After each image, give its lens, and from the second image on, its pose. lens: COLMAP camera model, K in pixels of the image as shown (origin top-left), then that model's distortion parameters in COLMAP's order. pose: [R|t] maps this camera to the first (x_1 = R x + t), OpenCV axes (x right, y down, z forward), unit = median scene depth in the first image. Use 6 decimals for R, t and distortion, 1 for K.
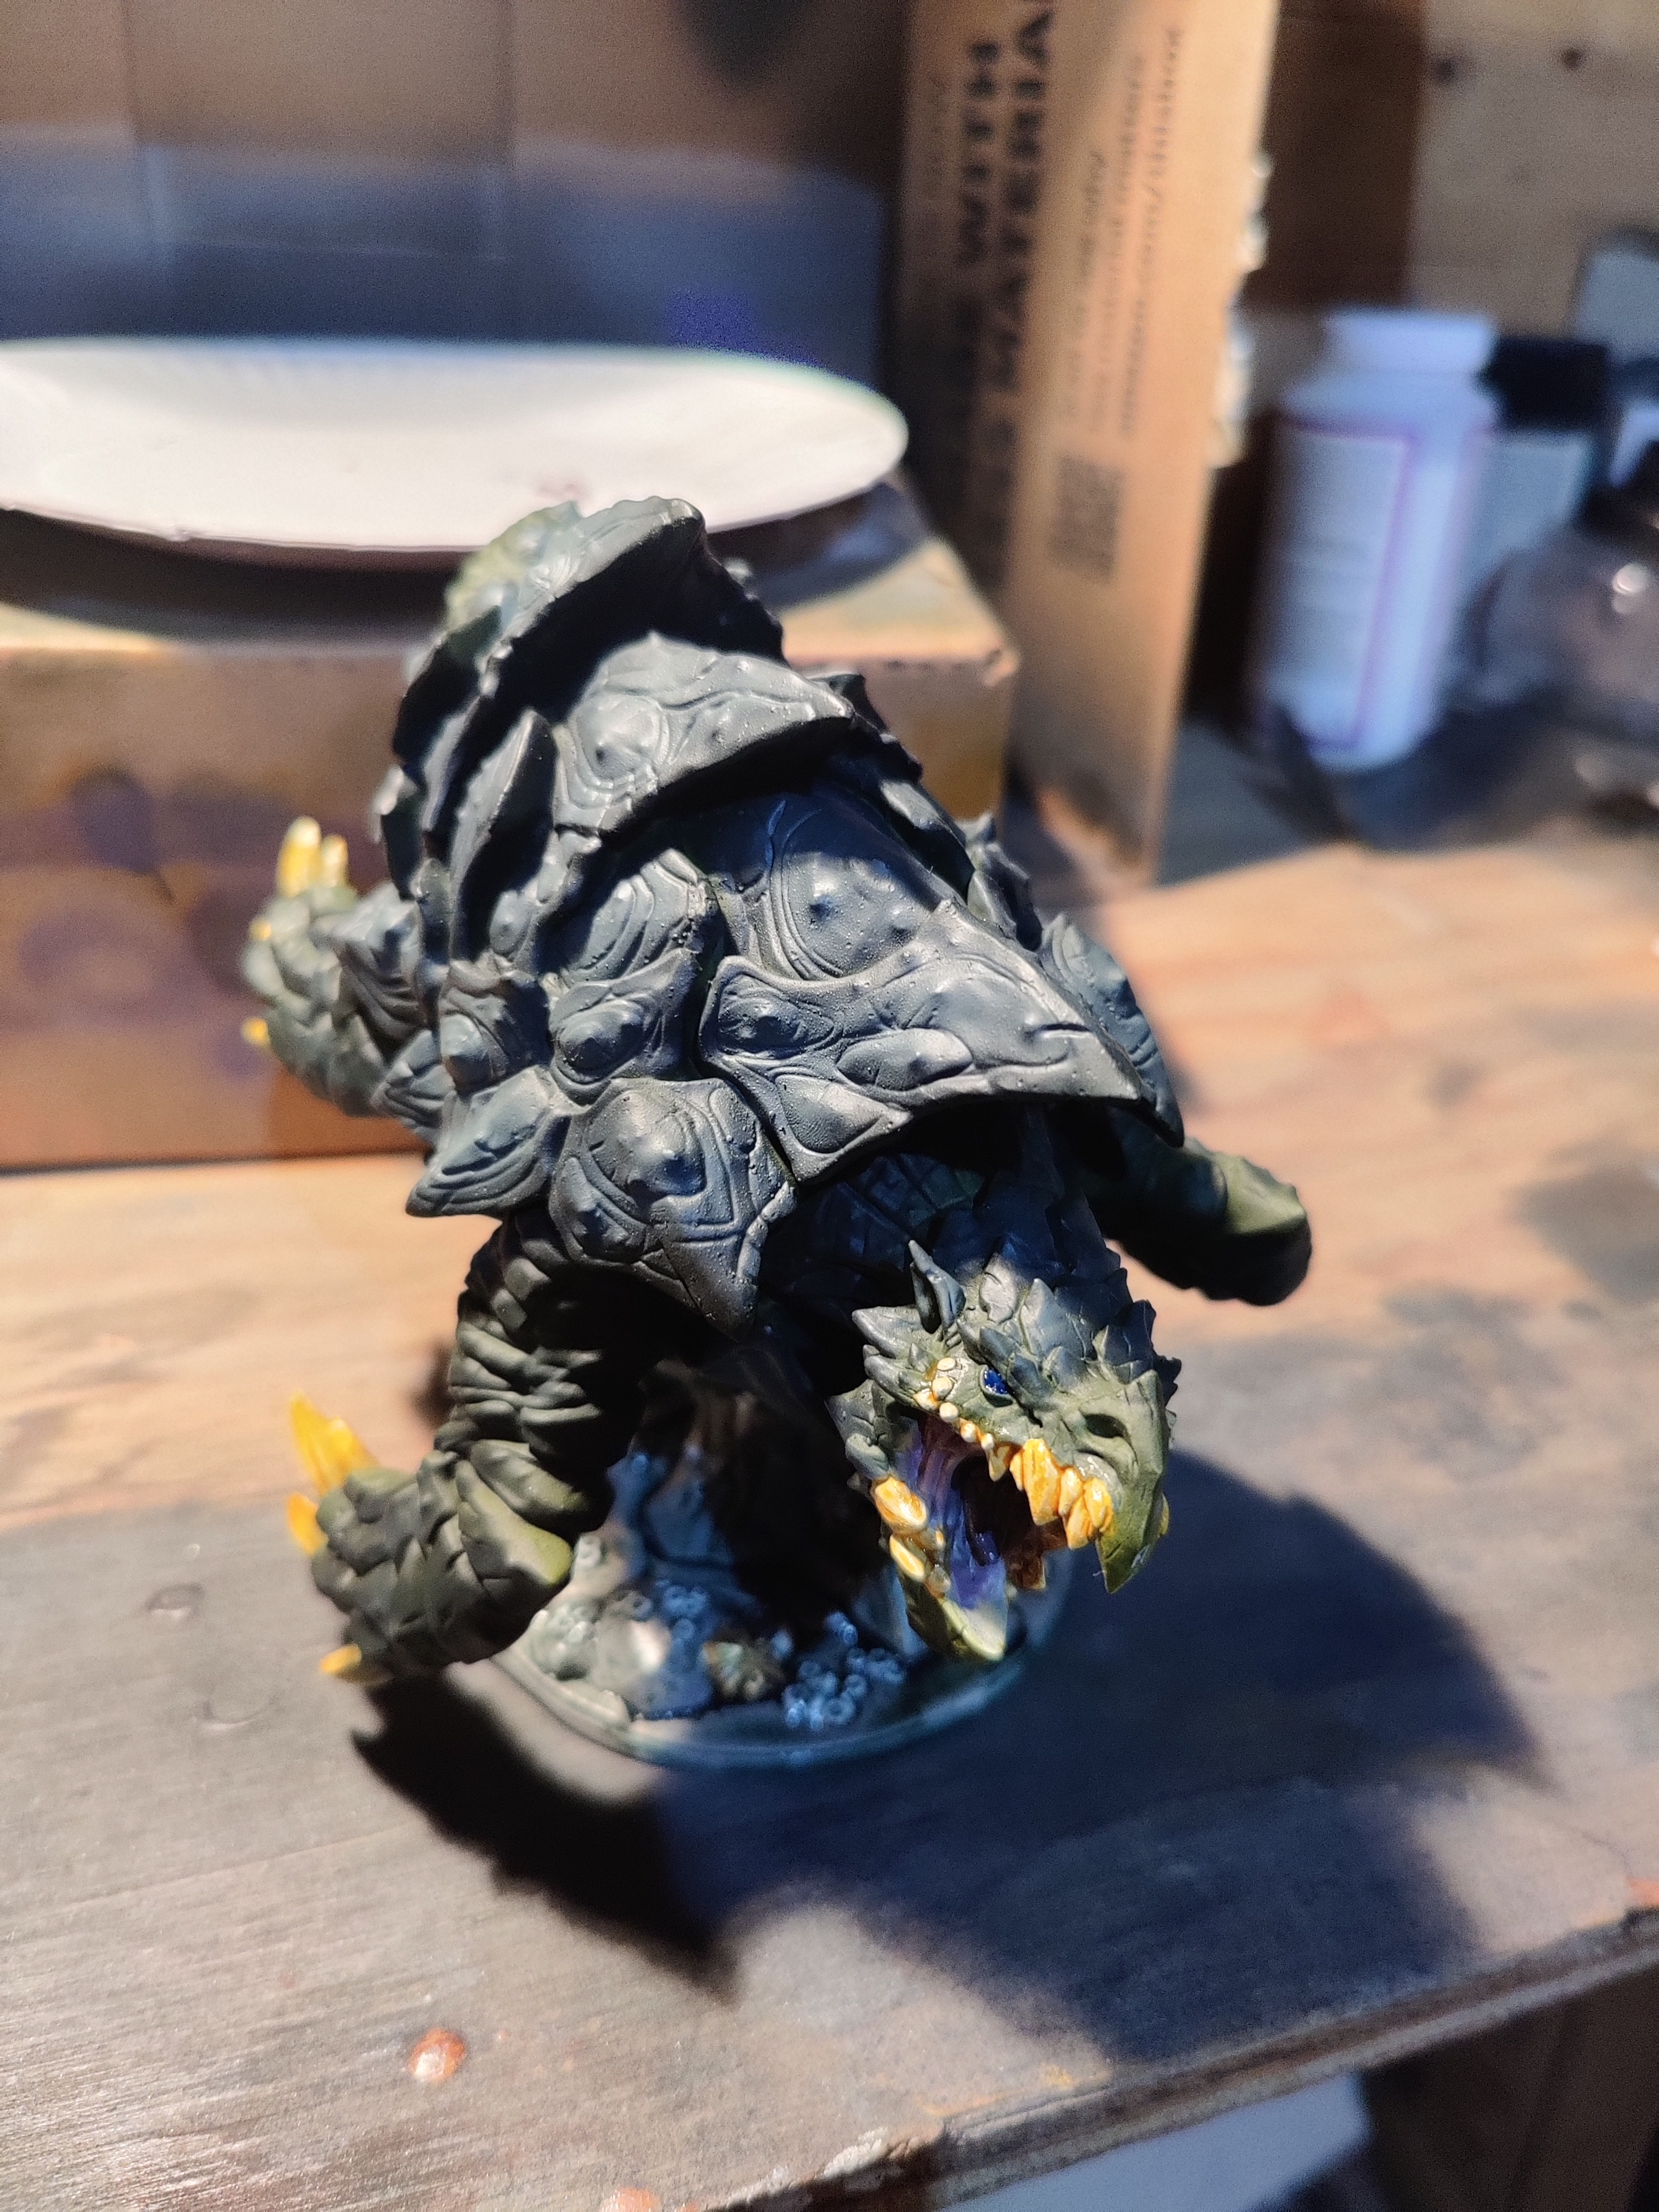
lens RADIAL K [[1660.1, 0, 829.5], [0, 1660.1, 1106.0], [0, 0, 1]] dist [0.002592, -0.001087]
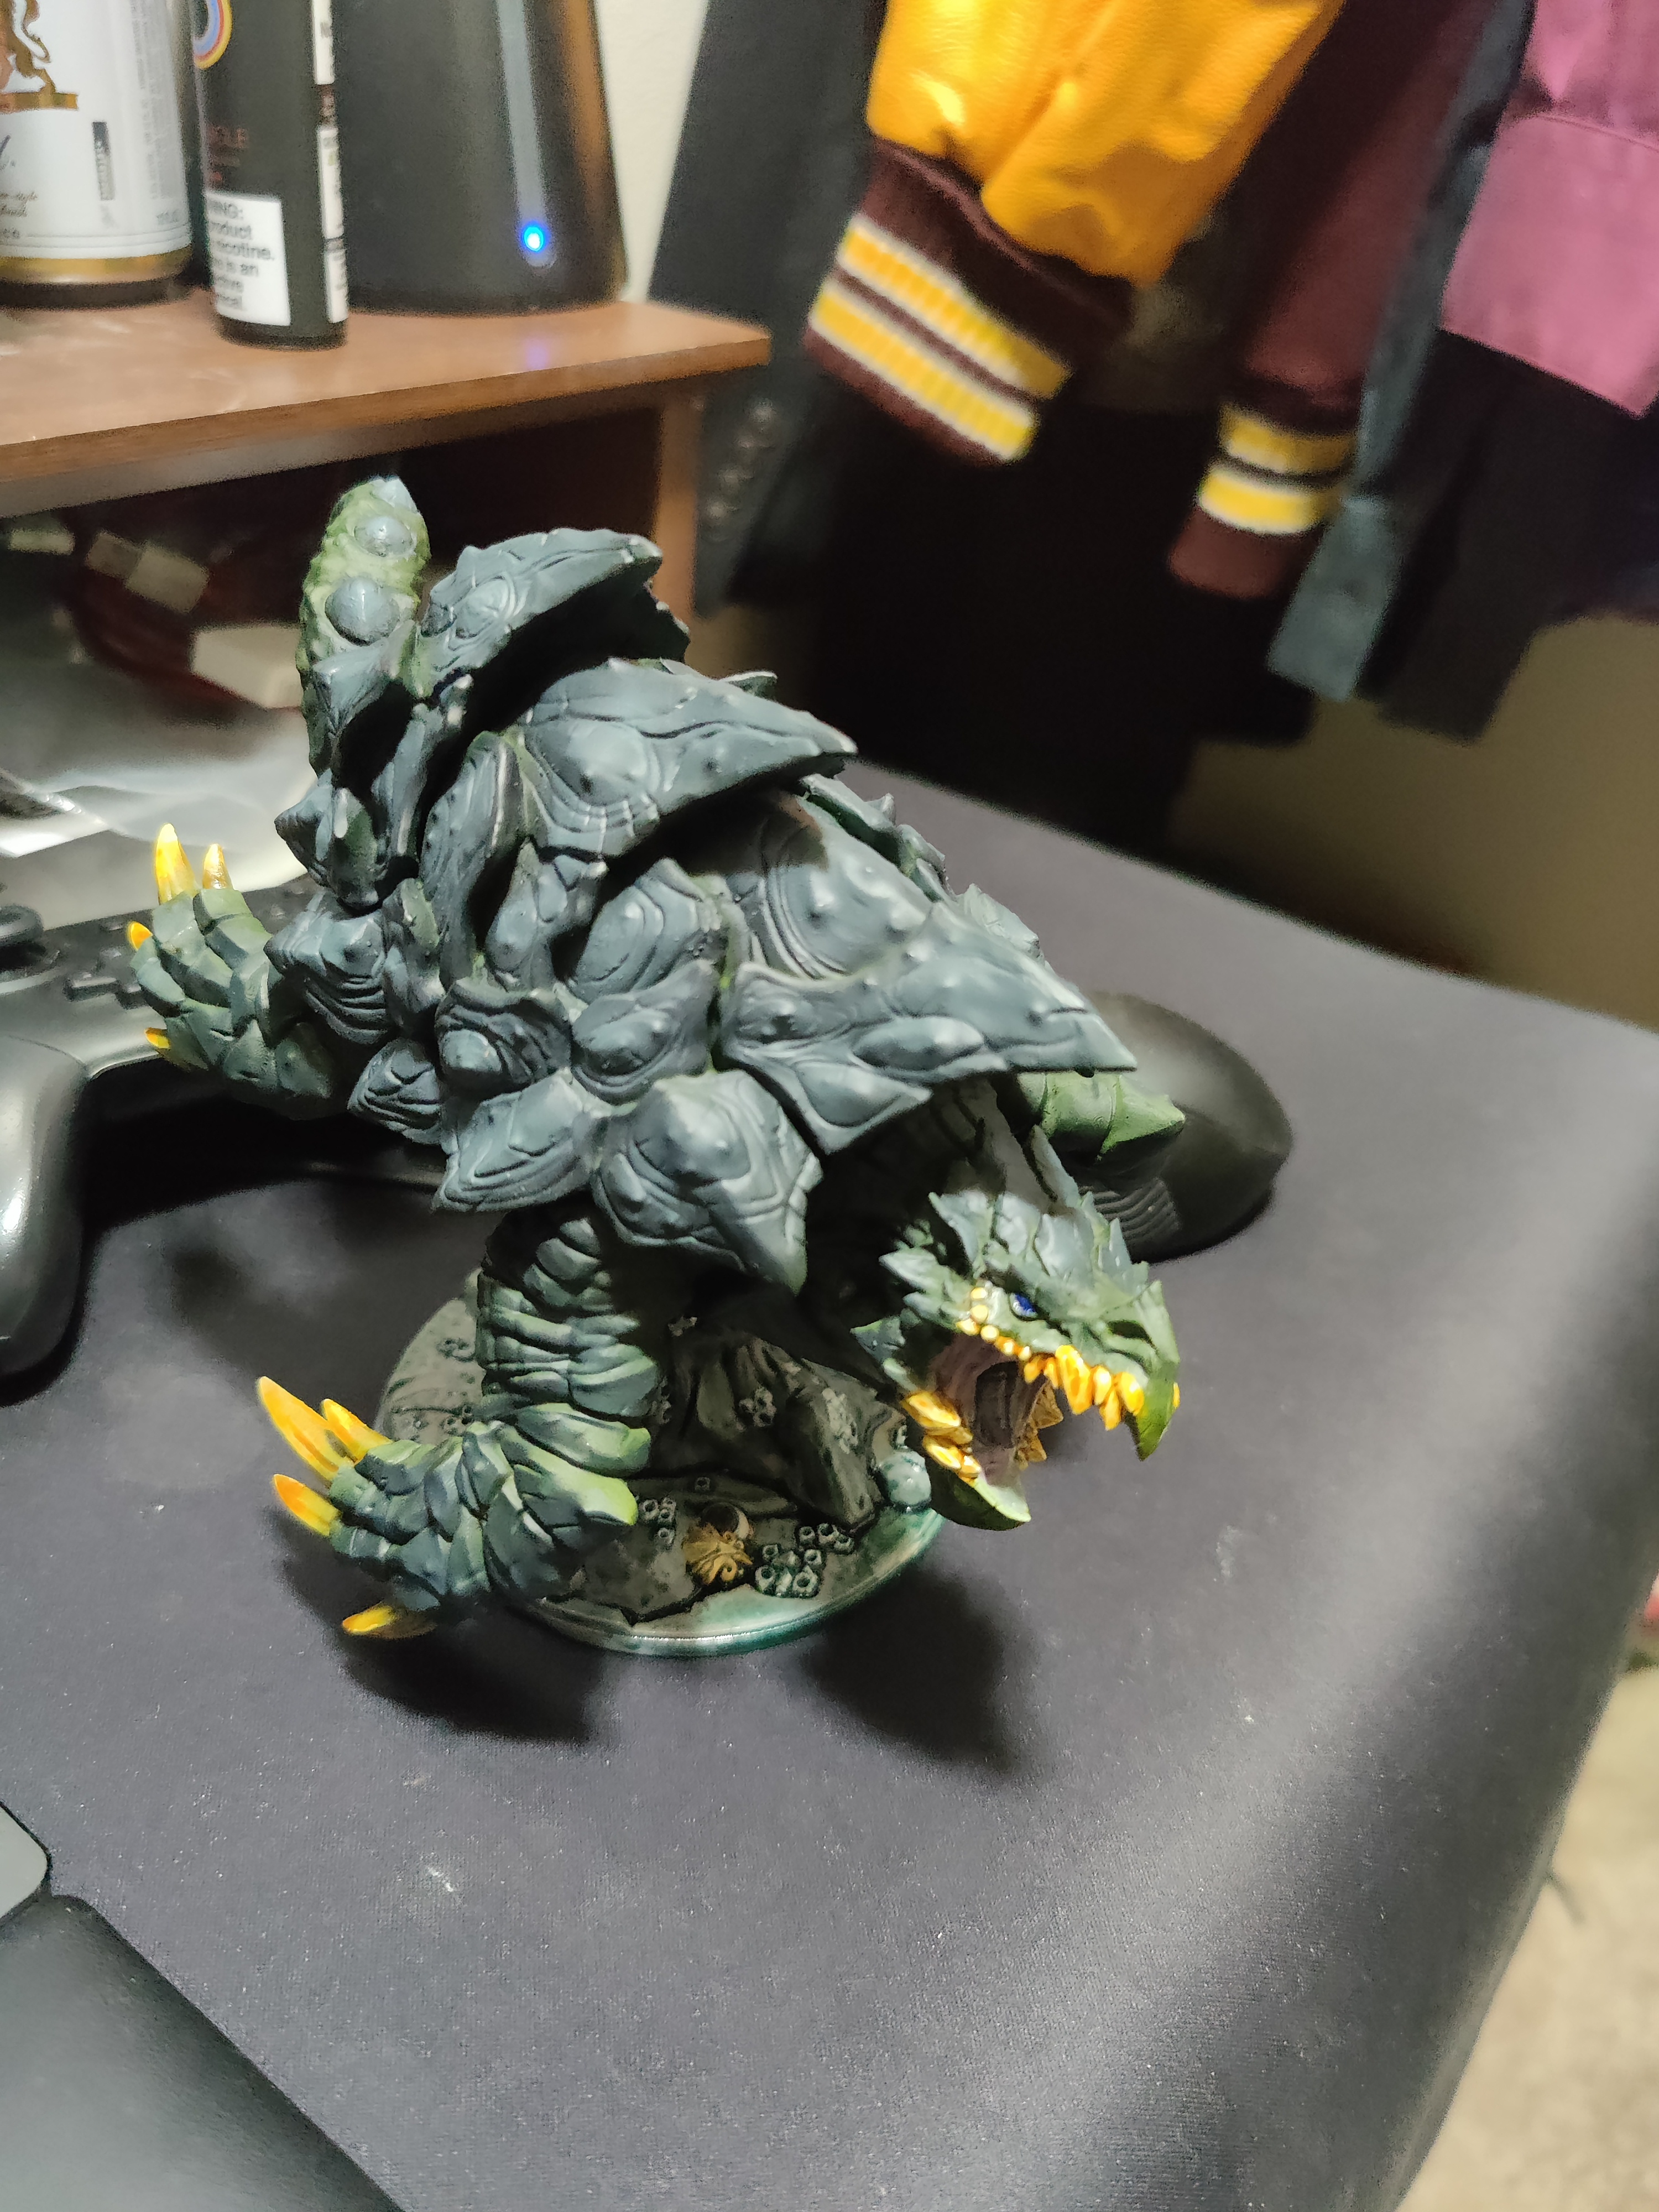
lens RADIAL K [[1640.2, 0, 834.4], [0, 1640.2, 1142.1], [0, 0, 1]] dist [-0.008257, -0.006851]
pose [[0.969895, -0.114115, 0.215133, -0.262770], [0.090495, 0.989043, 0.116643, -0.097499], [-0.226086, -0.093663, 0.969594, -0.112402]]
